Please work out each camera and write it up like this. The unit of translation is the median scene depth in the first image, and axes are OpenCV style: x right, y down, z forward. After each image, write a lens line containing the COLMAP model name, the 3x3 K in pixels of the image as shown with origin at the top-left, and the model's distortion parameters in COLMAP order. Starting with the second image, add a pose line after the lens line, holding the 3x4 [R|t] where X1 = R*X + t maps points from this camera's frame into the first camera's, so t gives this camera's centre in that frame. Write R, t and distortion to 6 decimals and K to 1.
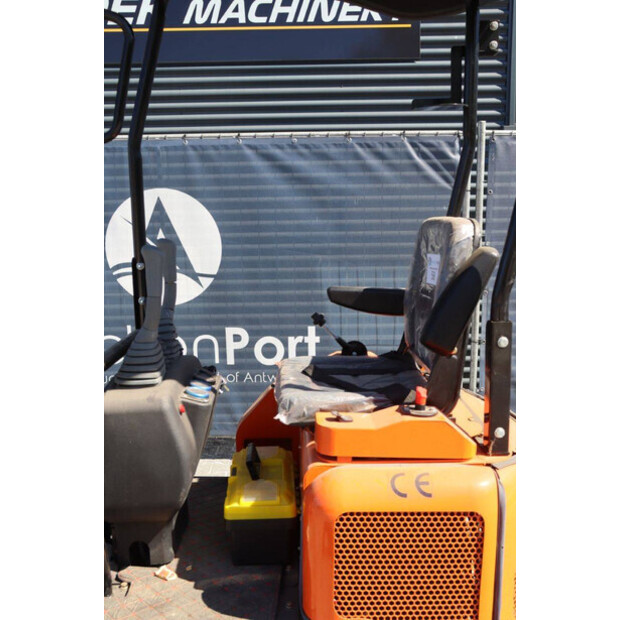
lens RADIAL K [[666.4, 0, 310.6], [0, 666.4, 311.1], [0, 0, 1]] dist [-0.021369, 0.000000]
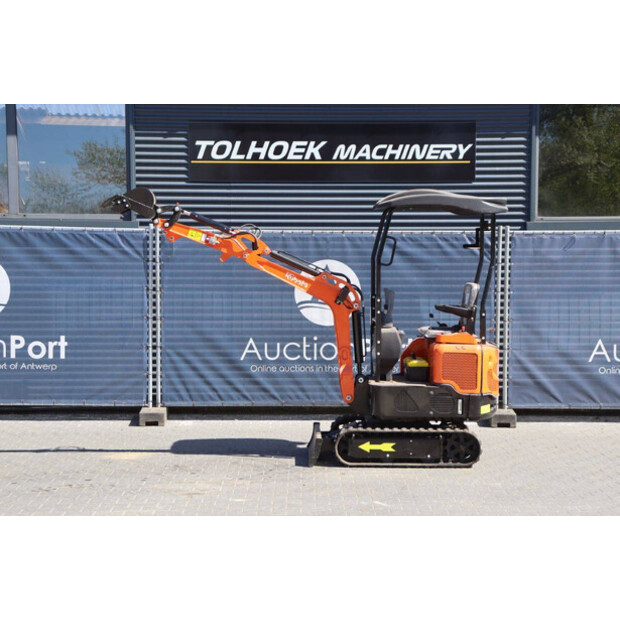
lens RADIAL K [[1457.6, 0, 312.9], [0, 1457.6, 313.5], [0, 0, 1]] dist [0.494329, 0.000000]
pose [[0.999738, 0.012917, 0.018911, -0.343289], [-0.011131, 0.995726, -0.091679, 0.325039], [-0.020014, 0.091444, 0.995609, -2.944324]]
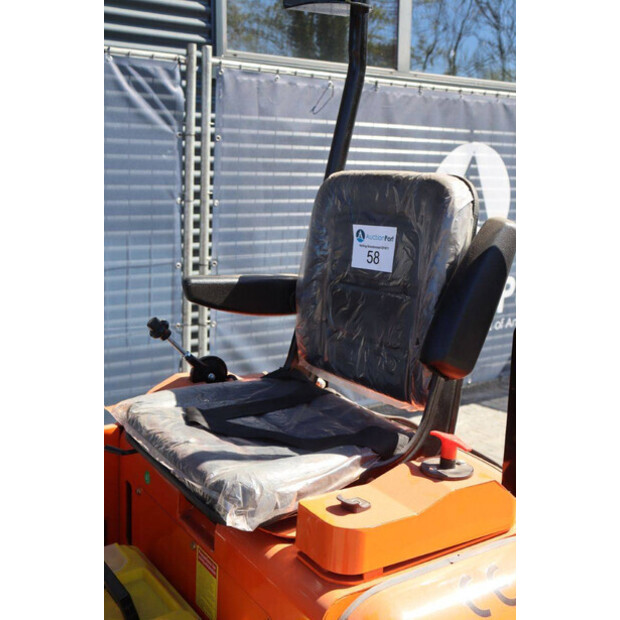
lens RADIAL K [[725.5, 0, 303.6], [0, 725.5, 309.1], [0, 0, 1]] dist [0.014723, 0.000000]
pose [[0.848874, -0.080457, 0.522436, -0.123773], [0.053650, 0.996358, 0.066271, -0.024259], [-0.525865, -0.028227, 0.850099, 0.180405]]
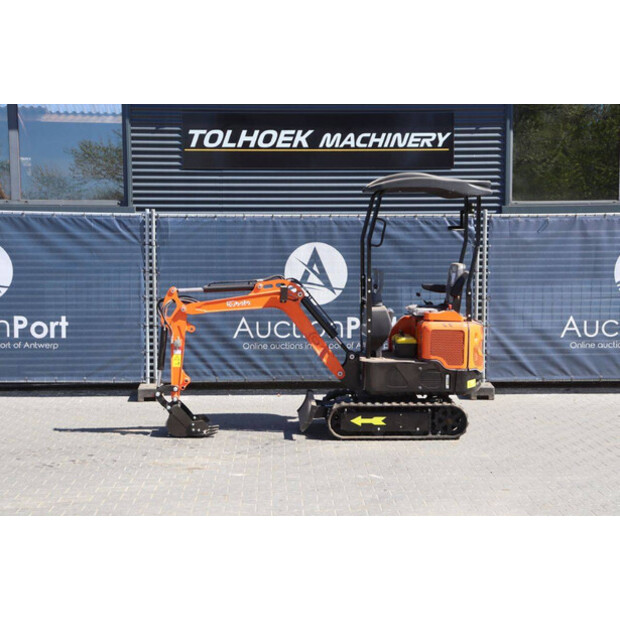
lens RADIAL K [[1285.1, 0, 316.4], [0, 1285.1, 312.3], [0, 0, 1]] dist [0.361138, 0.000000]
pose [[0.998997, 0.006168, 0.044352, -0.390667], [-0.002639, 0.996856, -0.079186, 0.306218], [-0.044701, 0.078990, 0.995873, -2.659609]]
